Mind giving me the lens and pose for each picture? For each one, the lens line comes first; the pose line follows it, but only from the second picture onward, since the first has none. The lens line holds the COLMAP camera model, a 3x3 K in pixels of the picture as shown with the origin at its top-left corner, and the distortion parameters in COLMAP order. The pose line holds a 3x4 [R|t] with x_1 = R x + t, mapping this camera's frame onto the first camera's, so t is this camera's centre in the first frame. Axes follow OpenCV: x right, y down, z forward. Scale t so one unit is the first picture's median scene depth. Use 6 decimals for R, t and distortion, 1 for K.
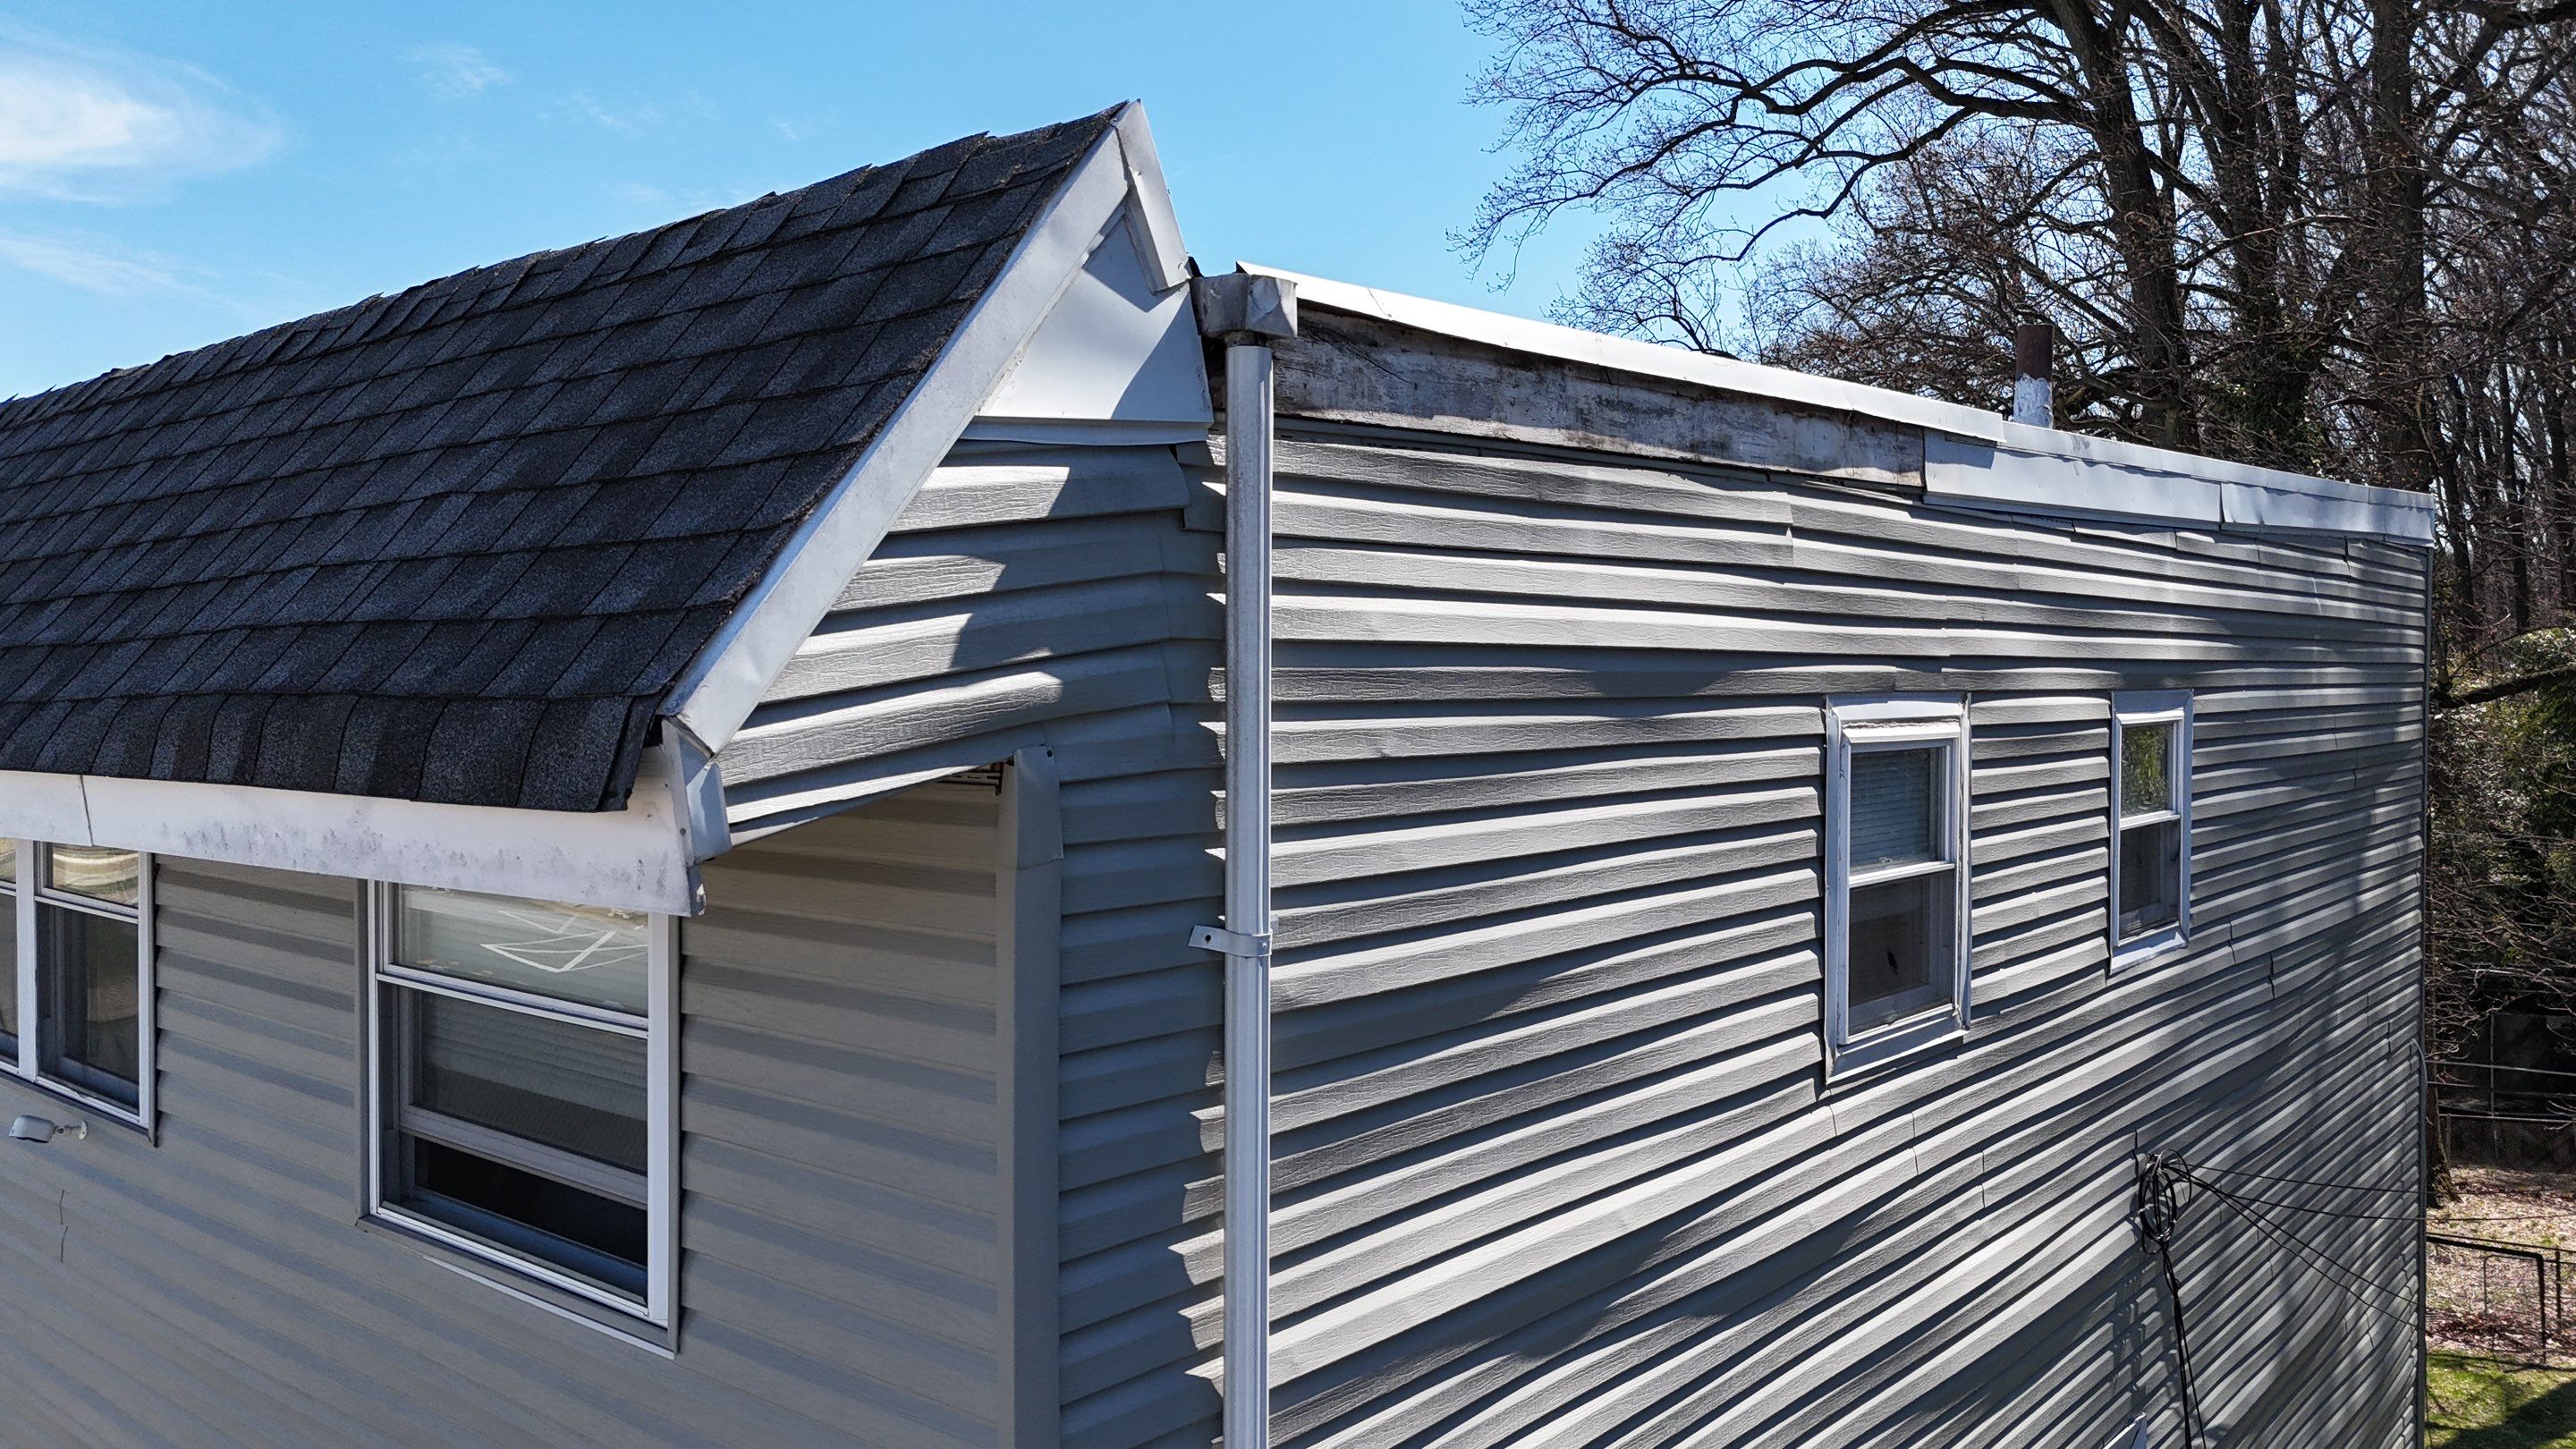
lens RADIAL K [[1918.6, 0, 1289.3], [0, 1918.6, 703.7], [0, 0, 1]] dist [0.072528, -0.054436]
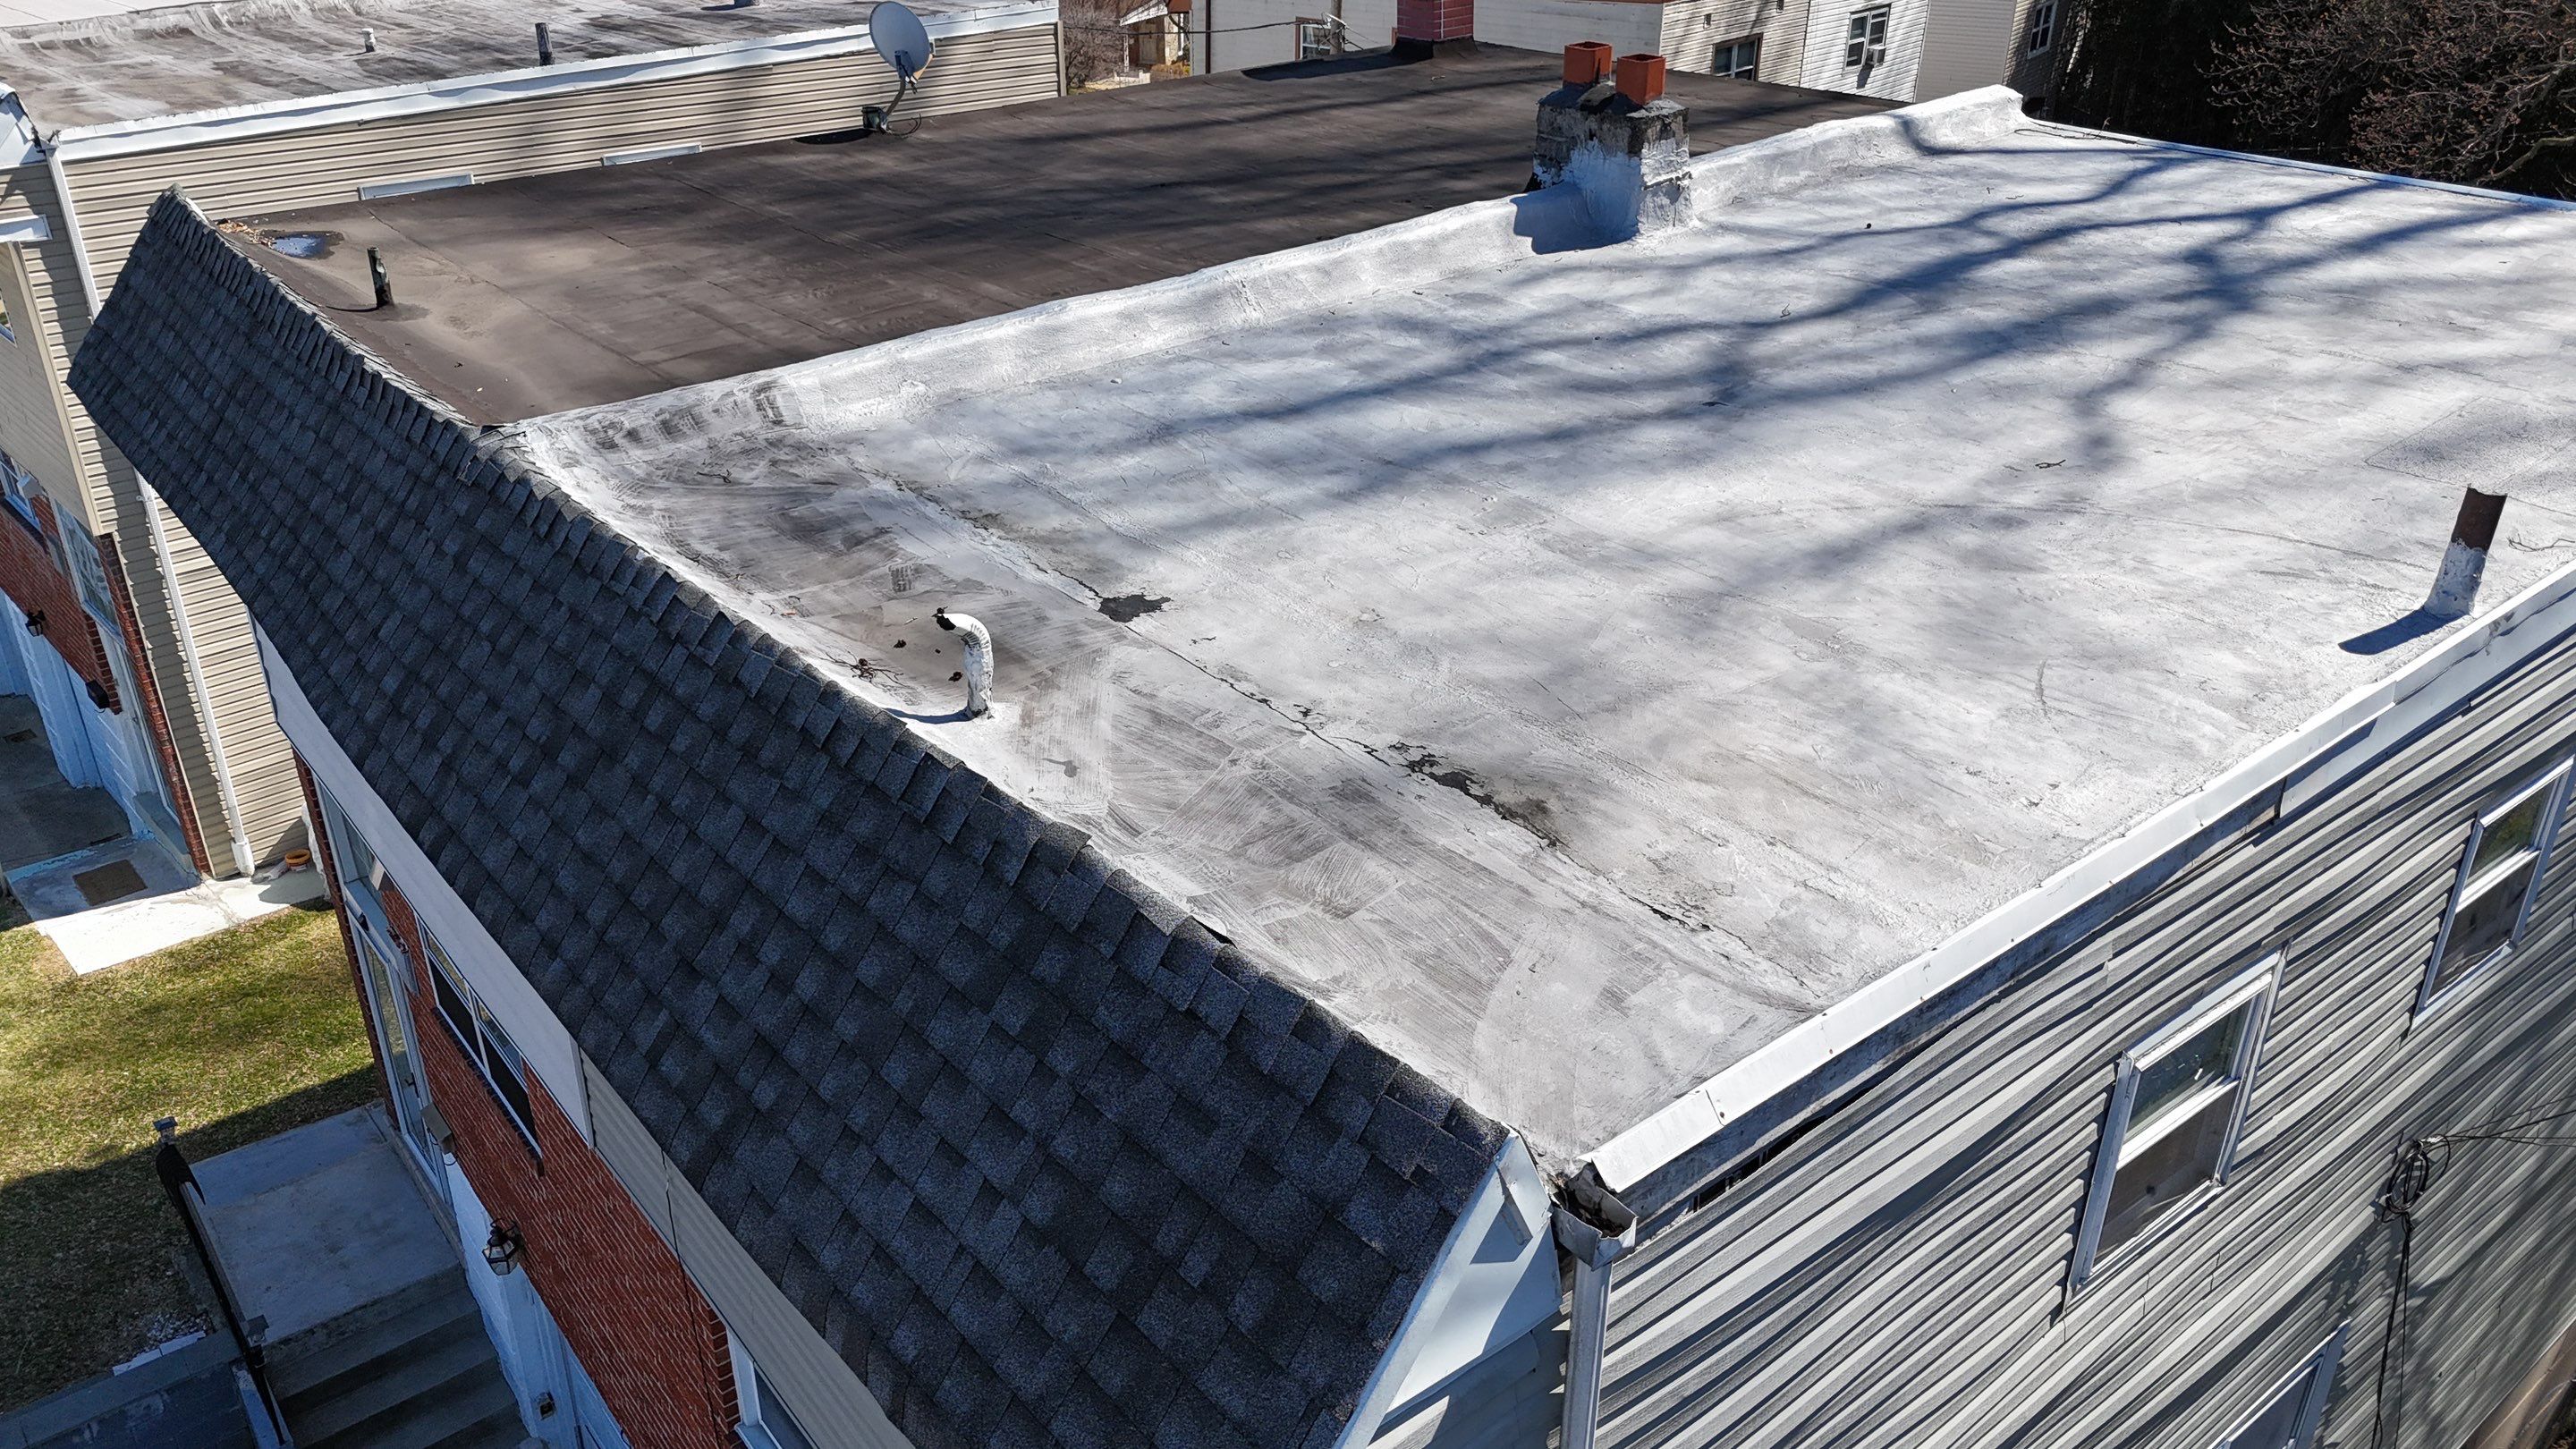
lens RADIAL K [[1918.6, 0, 1289.3], [0, 1918.6, 703.7], [0, 0, 1]] dist [0.072528, -0.054436]
pose [[0.979831, 0.094316, -0.176169, -0.025959], [-0.010221, 0.904107, 0.427185, -0.965814], [0.199566, -0.416768, 0.886836, -0.026145]]
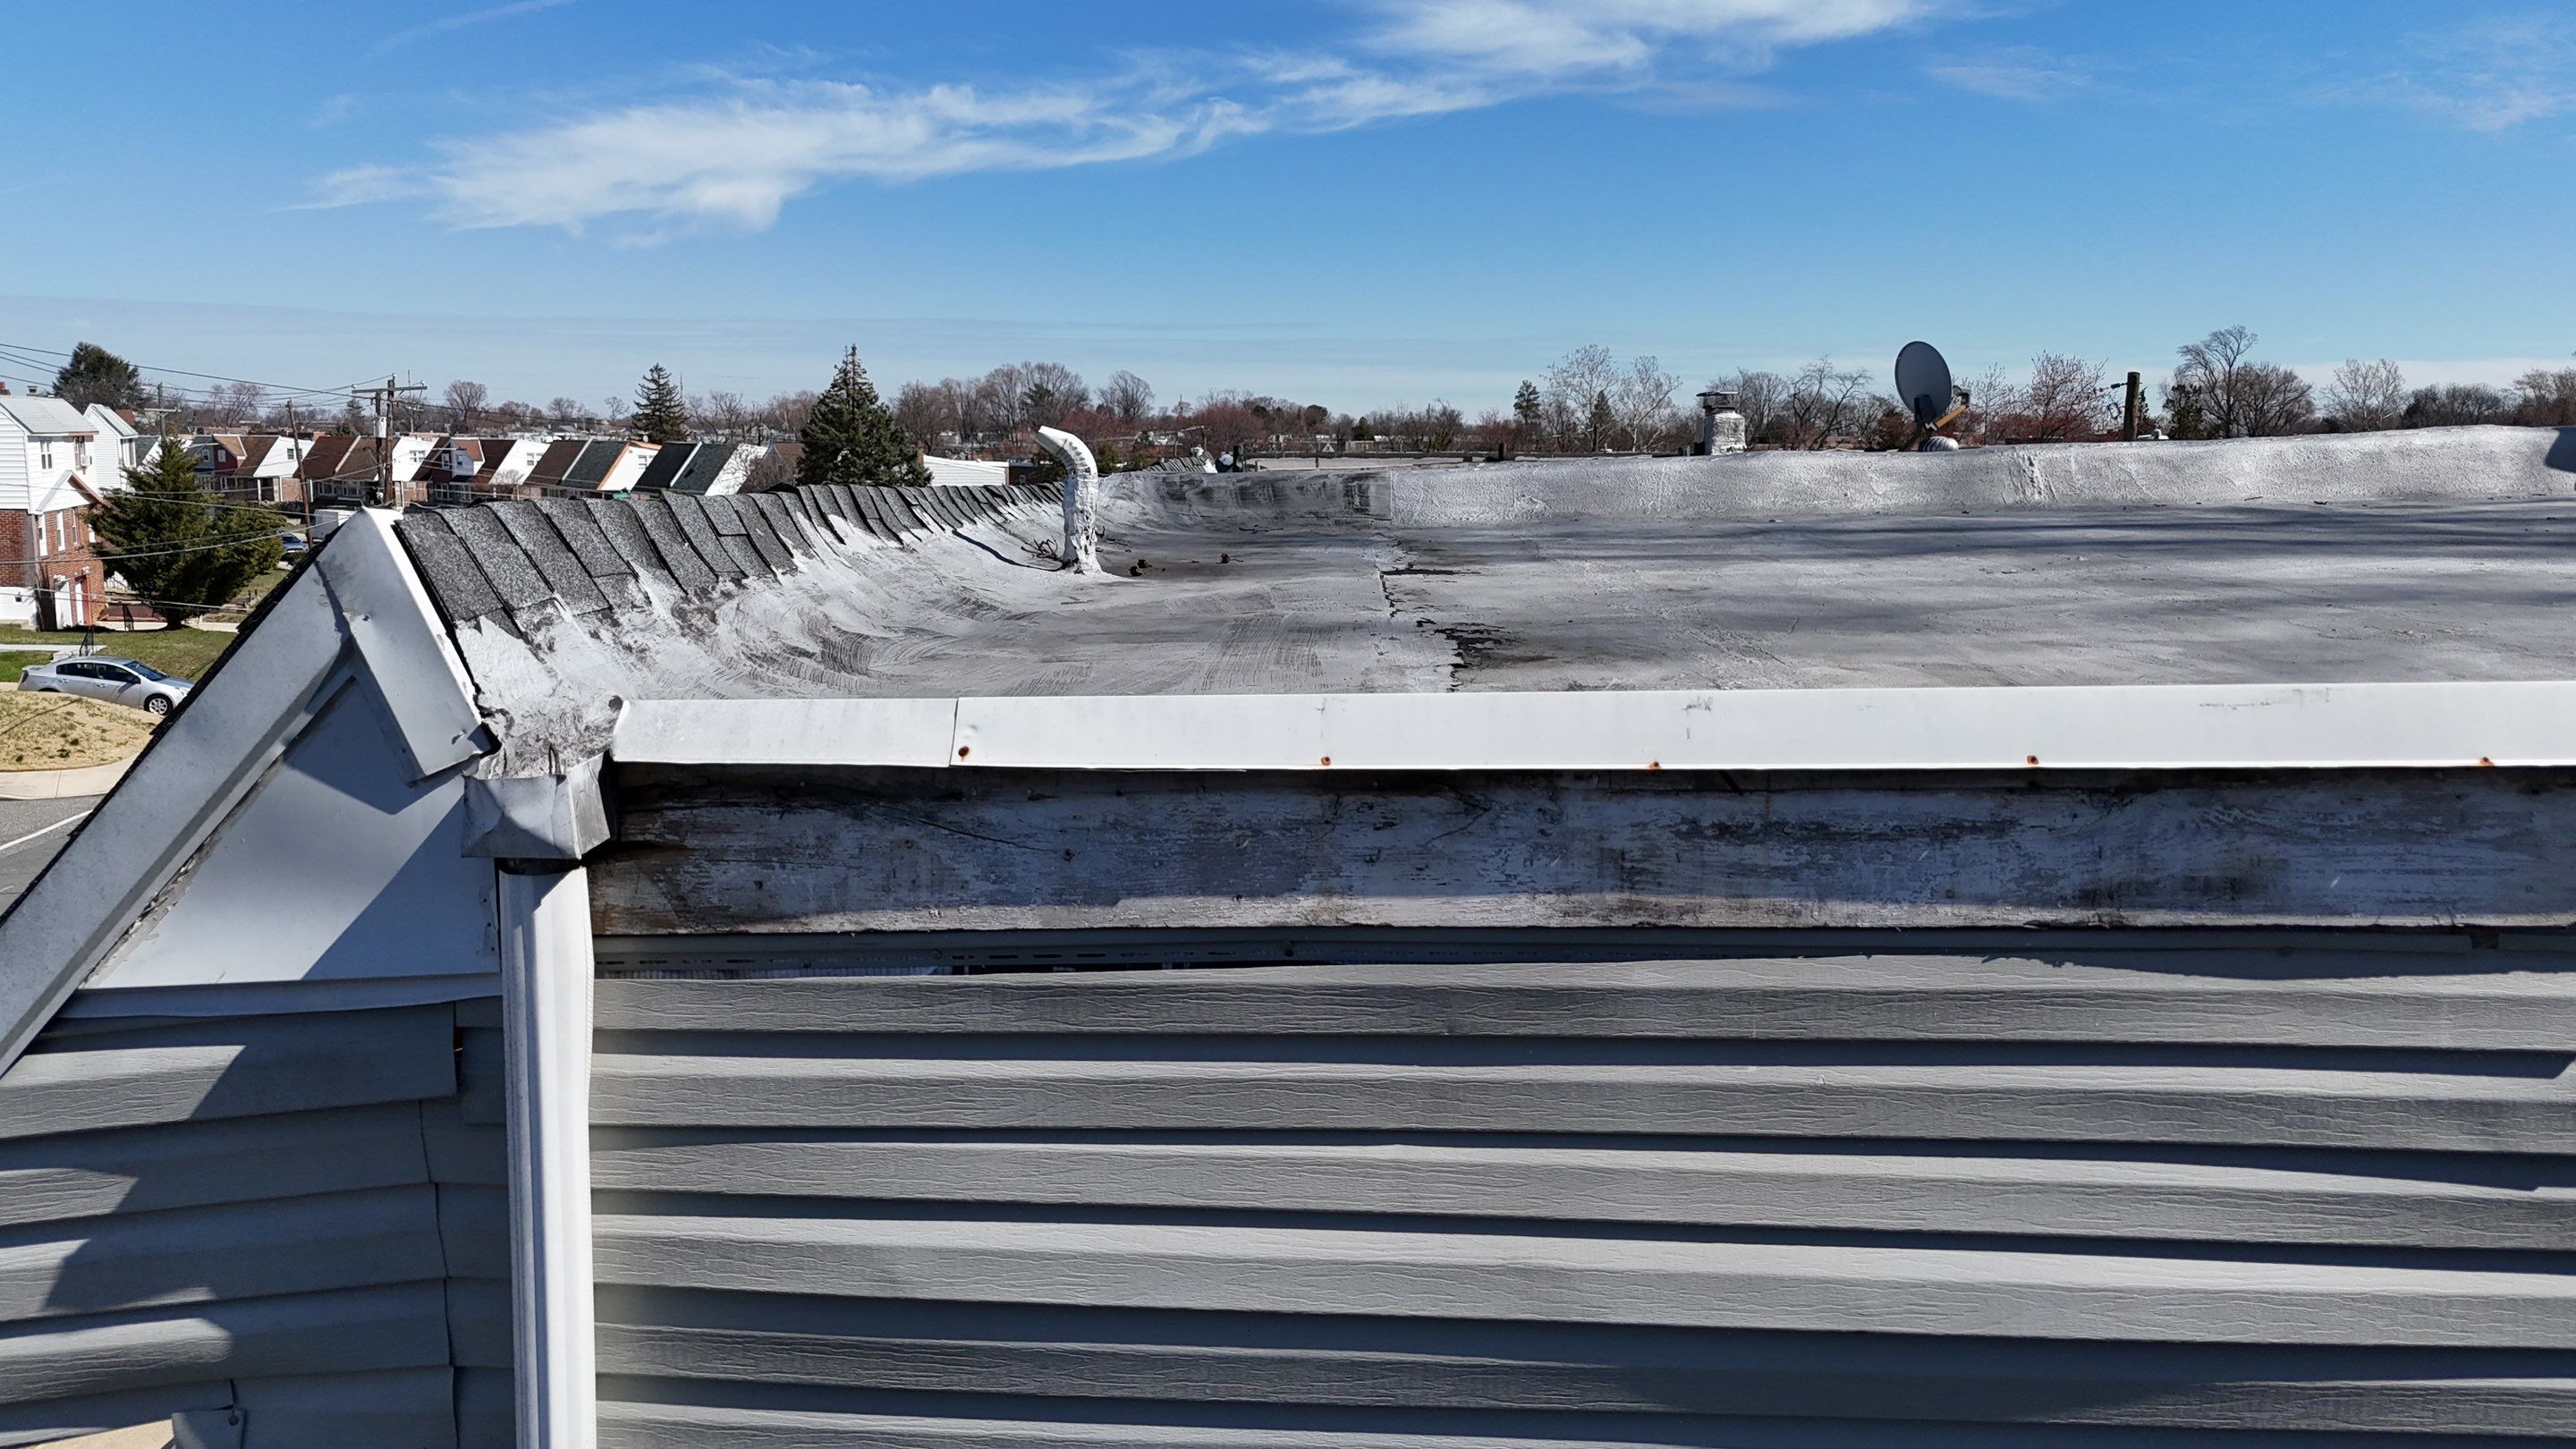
lens RADIAL K [[1906.2, 0, 1282.6], [0, 1906.2, 664.9], [0, 0, 1]] dist [0.065308, -0.059220]
pose [[0.608054, 0.098849, -0.787717, 0.570050], [-0.024620, 0.994089, 0.105741, -0.294996], [0.793514, -0.044903, 0.606894, 0.736877]]
